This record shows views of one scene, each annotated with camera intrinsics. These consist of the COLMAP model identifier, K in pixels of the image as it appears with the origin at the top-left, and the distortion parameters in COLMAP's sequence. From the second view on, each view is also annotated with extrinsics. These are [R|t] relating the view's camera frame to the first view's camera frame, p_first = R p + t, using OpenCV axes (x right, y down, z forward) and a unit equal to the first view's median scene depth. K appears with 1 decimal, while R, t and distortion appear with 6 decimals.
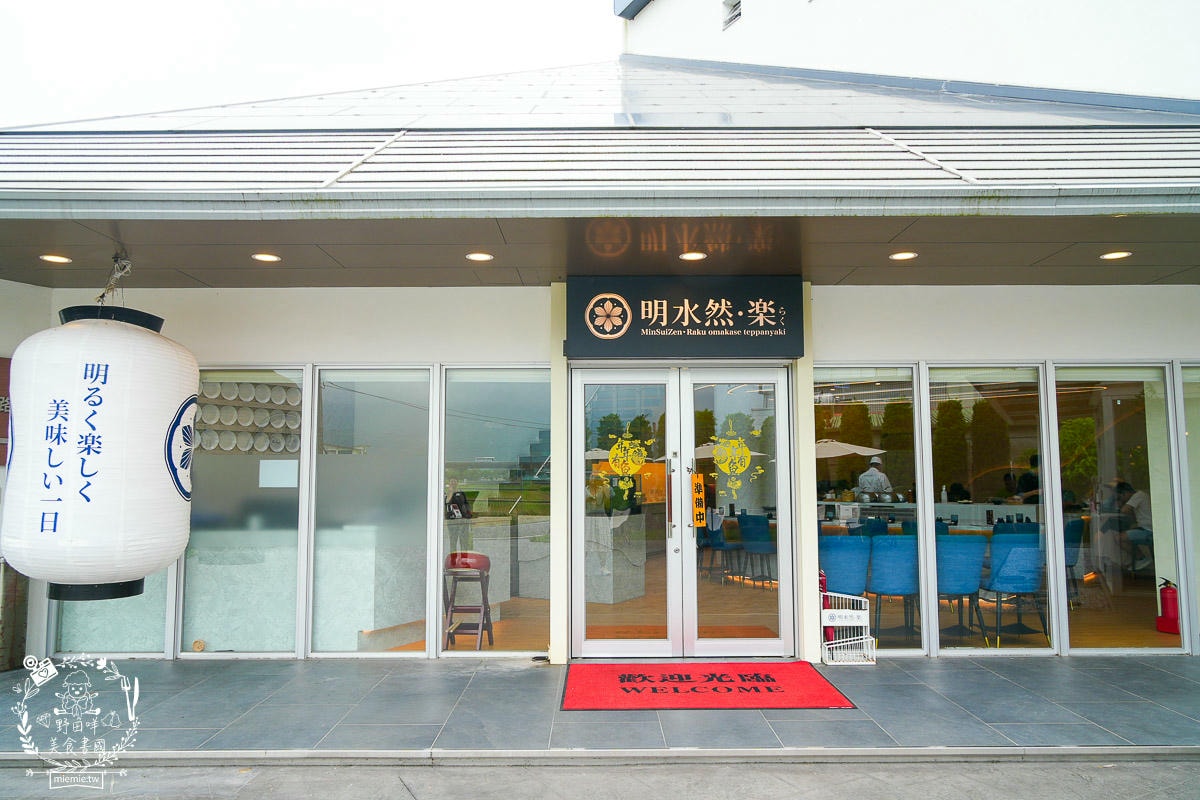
lens RADIAL K [[826.5, 0, 600.0], [0, 826.5, 400.0], [0, 0, 1]] dist [-0.001718, 0.000925]
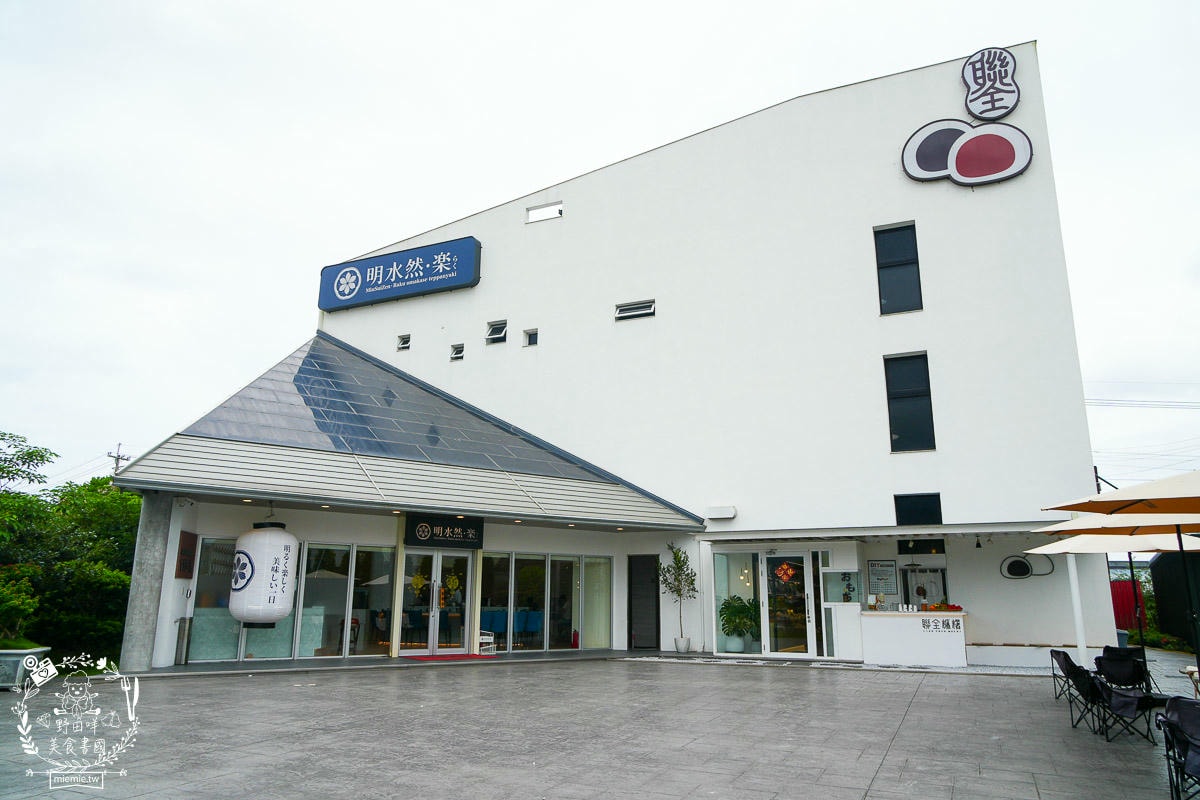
lens RADIAL K [[811.3, 0, 600.0], [0, 811.3, 400.0], [0, 0, 1]] dist [-0.026313, 0.022637]
pose [[0.800581, 0.154290, 0.579020, -1.188336], [-0.064569, 0.982869, -0.172626, -0.103812], [-0.595735, 0.100814, 0.796829, -1.636681]]
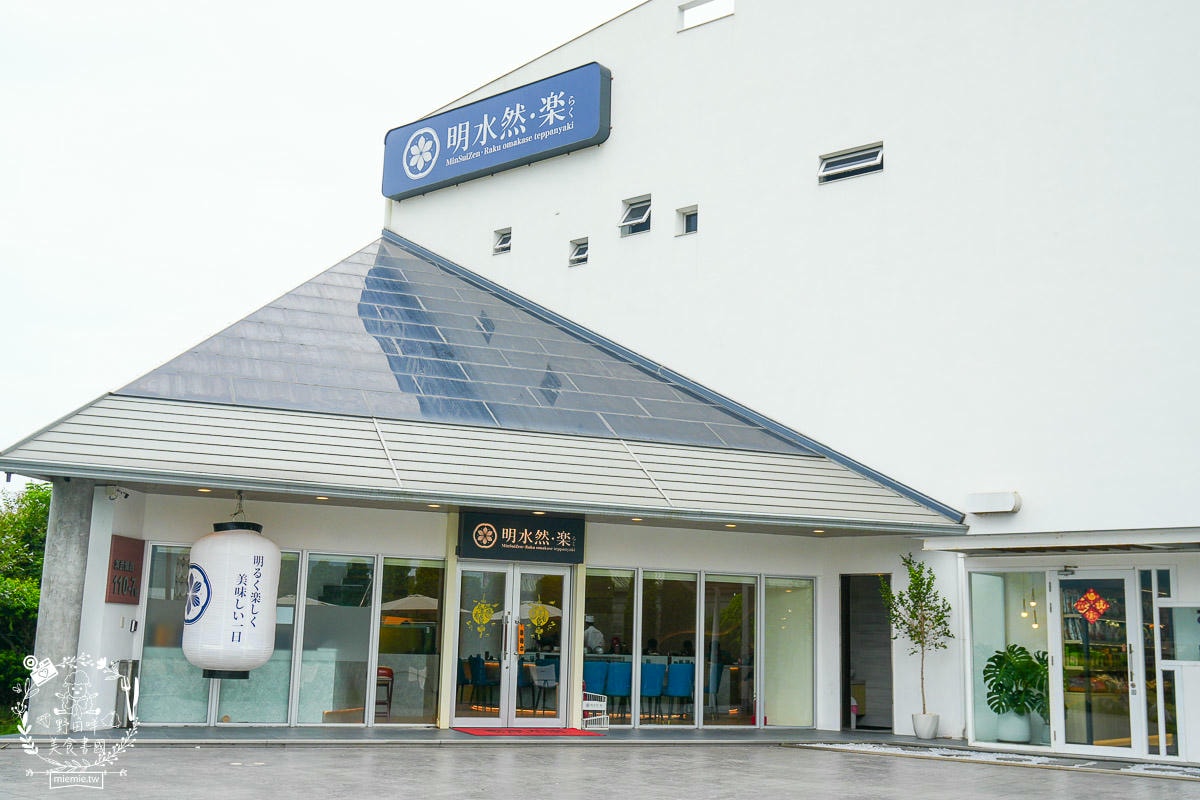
lens RADIAL K [[1313.3, 0, 600.0], [0, 1313.3, 400.0], [0, 0, 1]] dist [0.001824, 0.003198]
pose [[0.928235, 0.097553, 0.358976, -0.821403], [-0.065254, 0.992739, -0.101046, -0.121568], [-0.366227, 0.070370, 0.927861, -1.800490]]
